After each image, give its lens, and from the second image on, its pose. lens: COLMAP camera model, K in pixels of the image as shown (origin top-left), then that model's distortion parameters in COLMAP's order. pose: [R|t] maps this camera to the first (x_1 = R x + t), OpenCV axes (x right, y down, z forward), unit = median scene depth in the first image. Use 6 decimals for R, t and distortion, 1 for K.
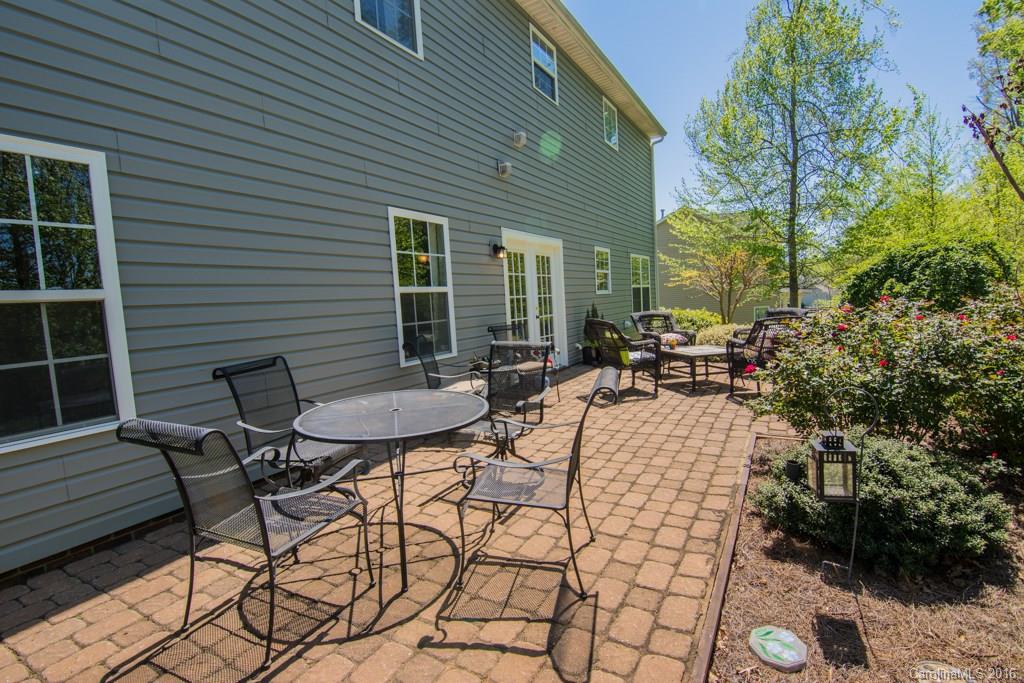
lens RADIAL K [[494.0, 0, 512.0], [0, 494.0, 344.6], [0, 0, 1]] dist [-0.013630, -0.001445]
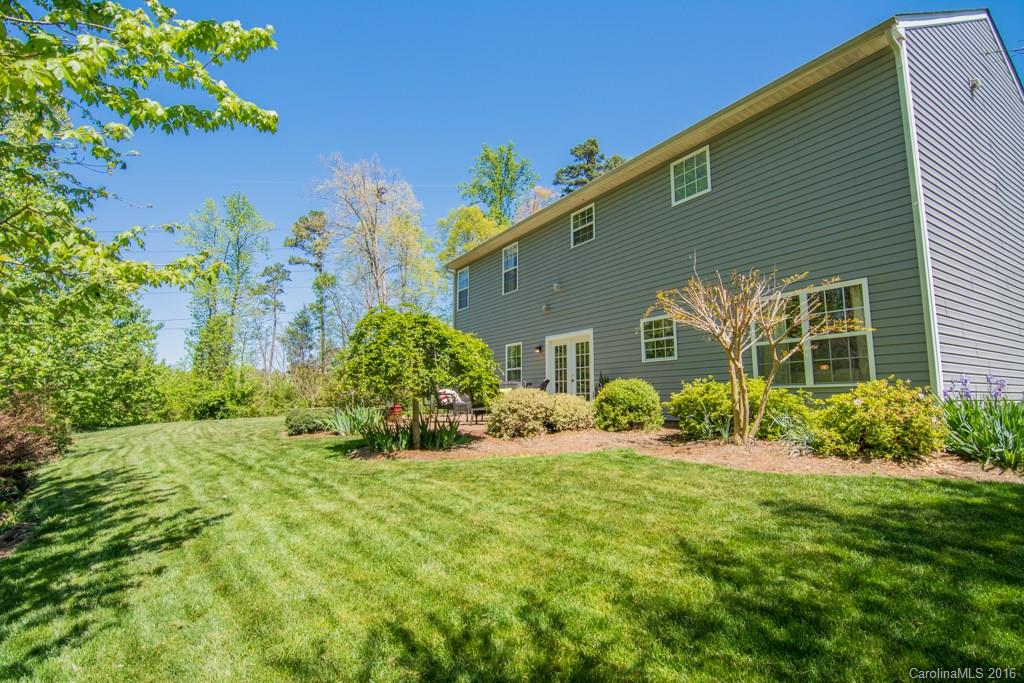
lens RADIAL K [[494.0, 0, 511.2], [0, 494.0, 339.1], [0, 0, 1]] dist [-0.013630, -0.001445]
pose [[-0.481616, -0.046829, -0.875130, 1.646570], [-0.047948, 0.998484, -0.027043, -0.143829], [0.875070, 0.028937, -0.483131, 1.651004]]
